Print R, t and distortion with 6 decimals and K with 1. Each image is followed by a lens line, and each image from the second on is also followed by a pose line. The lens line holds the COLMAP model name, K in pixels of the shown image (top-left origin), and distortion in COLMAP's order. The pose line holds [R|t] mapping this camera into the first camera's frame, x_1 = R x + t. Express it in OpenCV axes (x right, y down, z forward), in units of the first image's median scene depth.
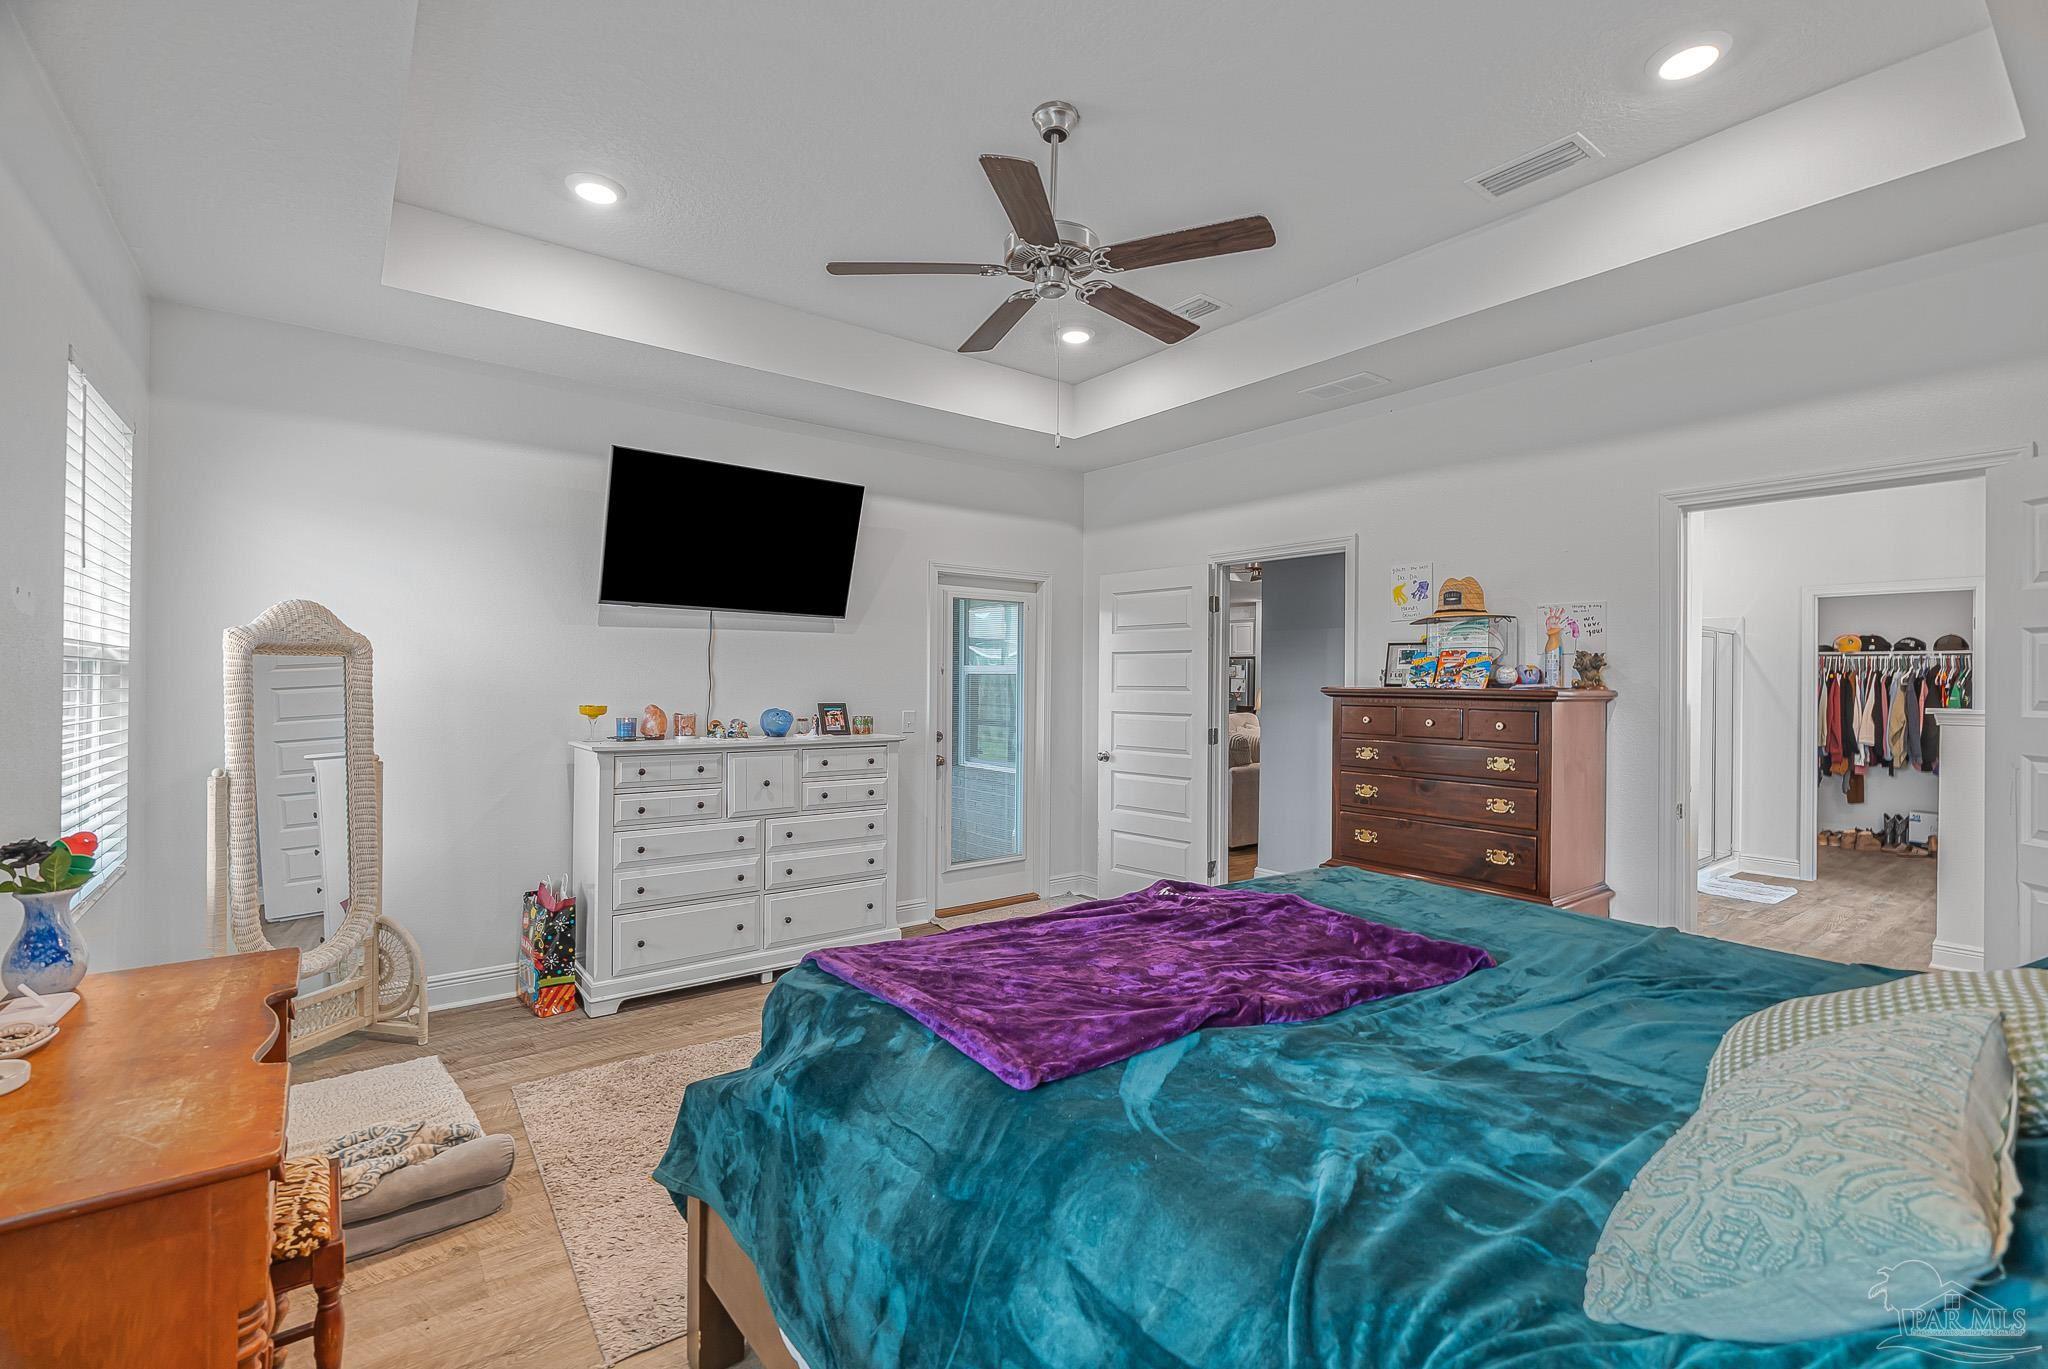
lens RADIAL K [[893.3, 0, 1028.7], [0, 893.3, 684.9], [0, 0, 1]] dist [-0.025381, -0.001093]
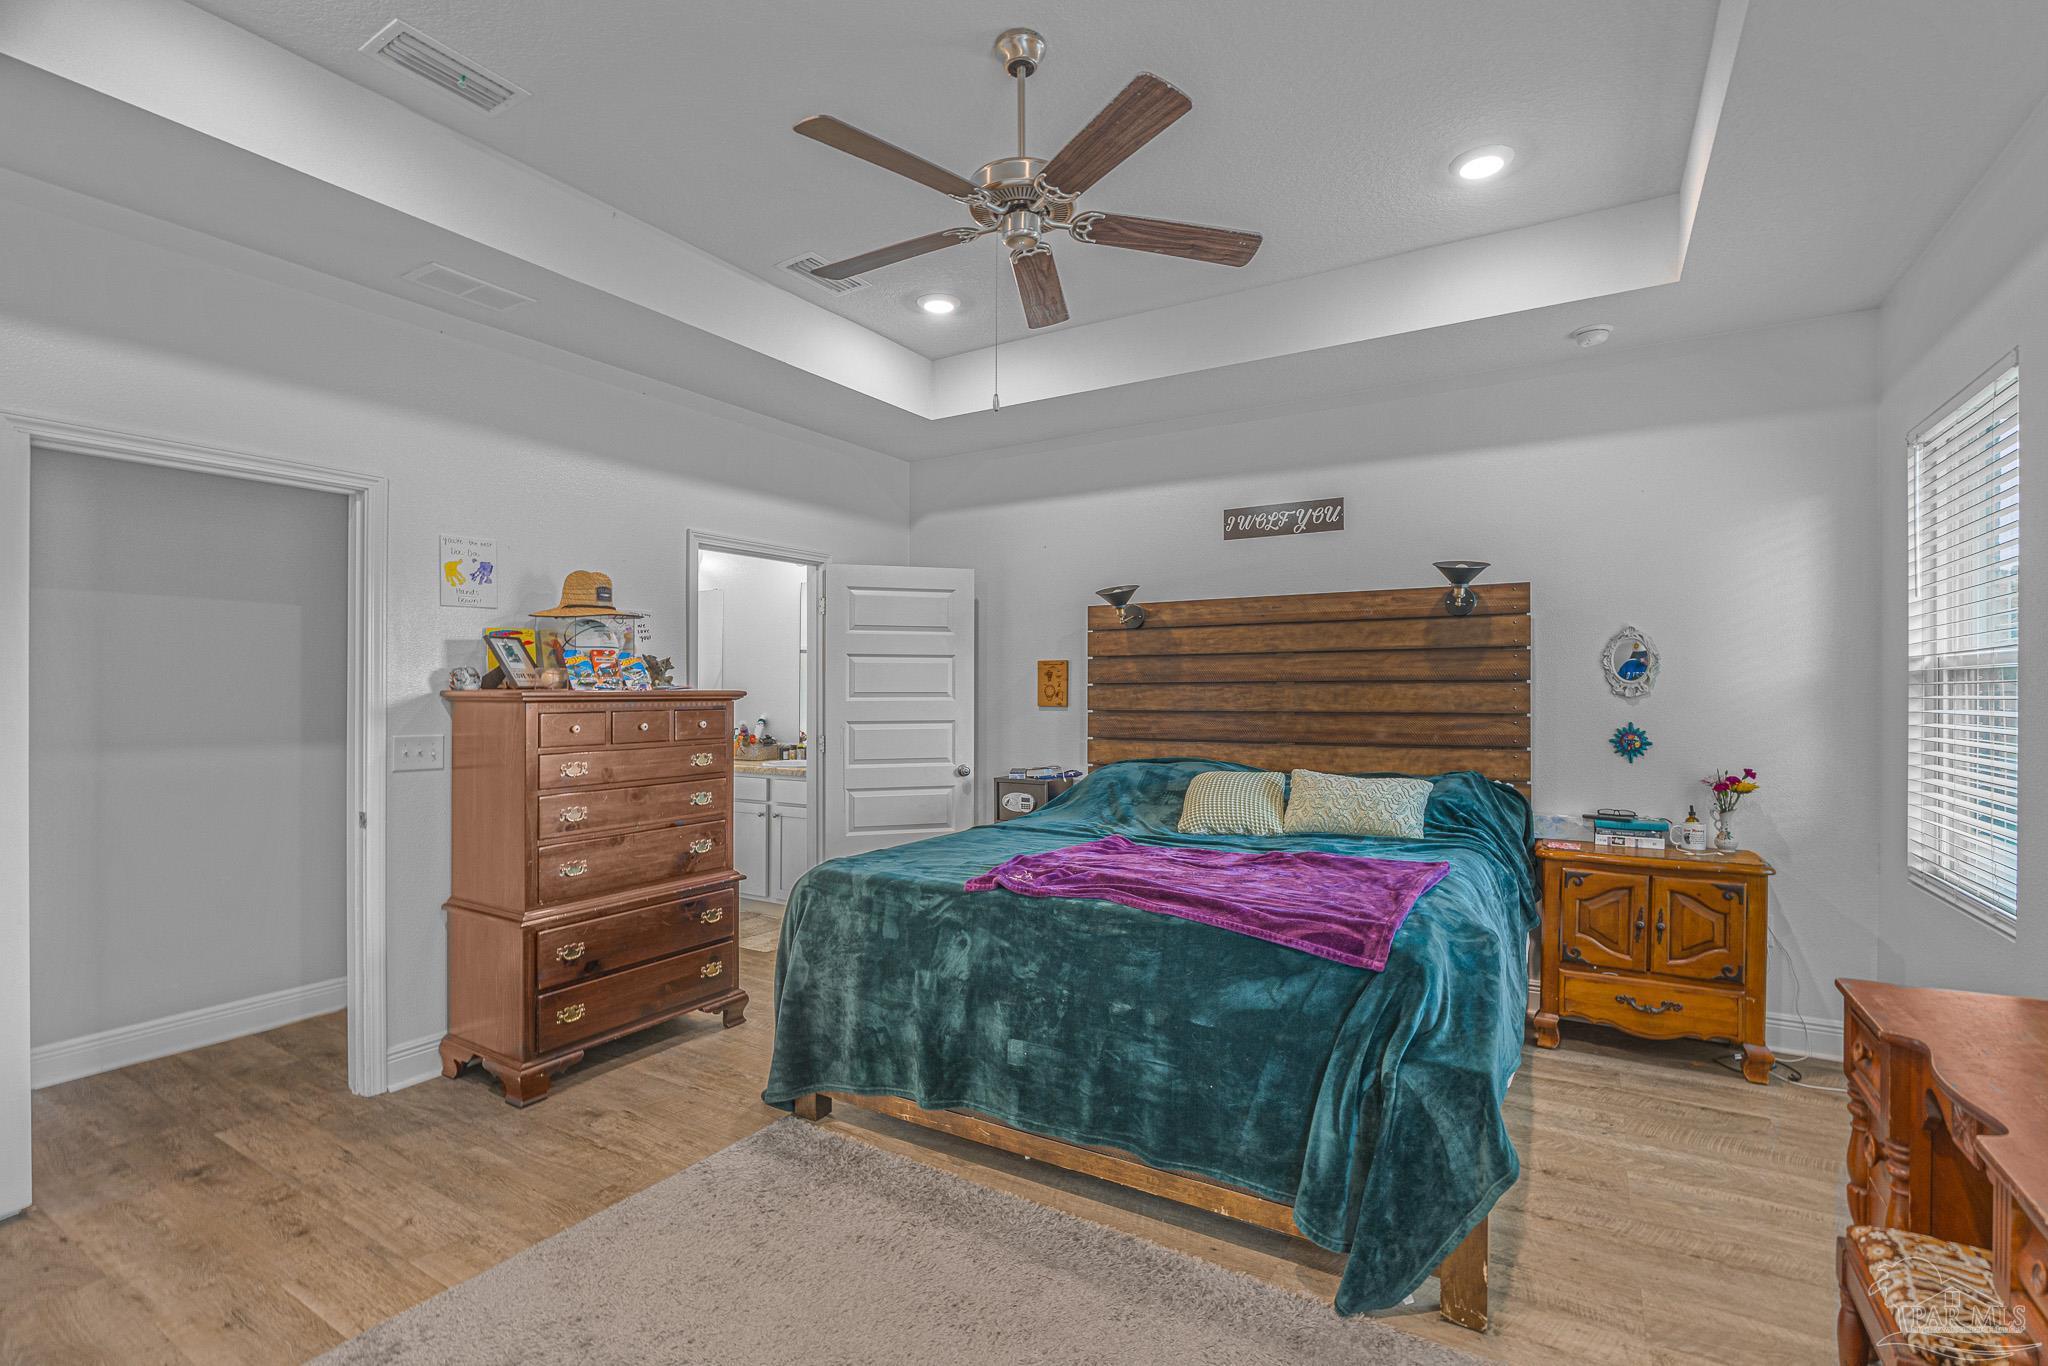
lens RADIAL K [[893.3, 0, 1031.6], [0, 893.3, 686.1], [0, 0, 1]] dist [-0.025381, -0.001093]
pose [[-0.352252, -0.000554, 0.935905, -0.505163], [-0.003137, 0.999995, -0.000589, -0.002280], [-0.935900, -0.003143, -0.352252, 0.817829]]
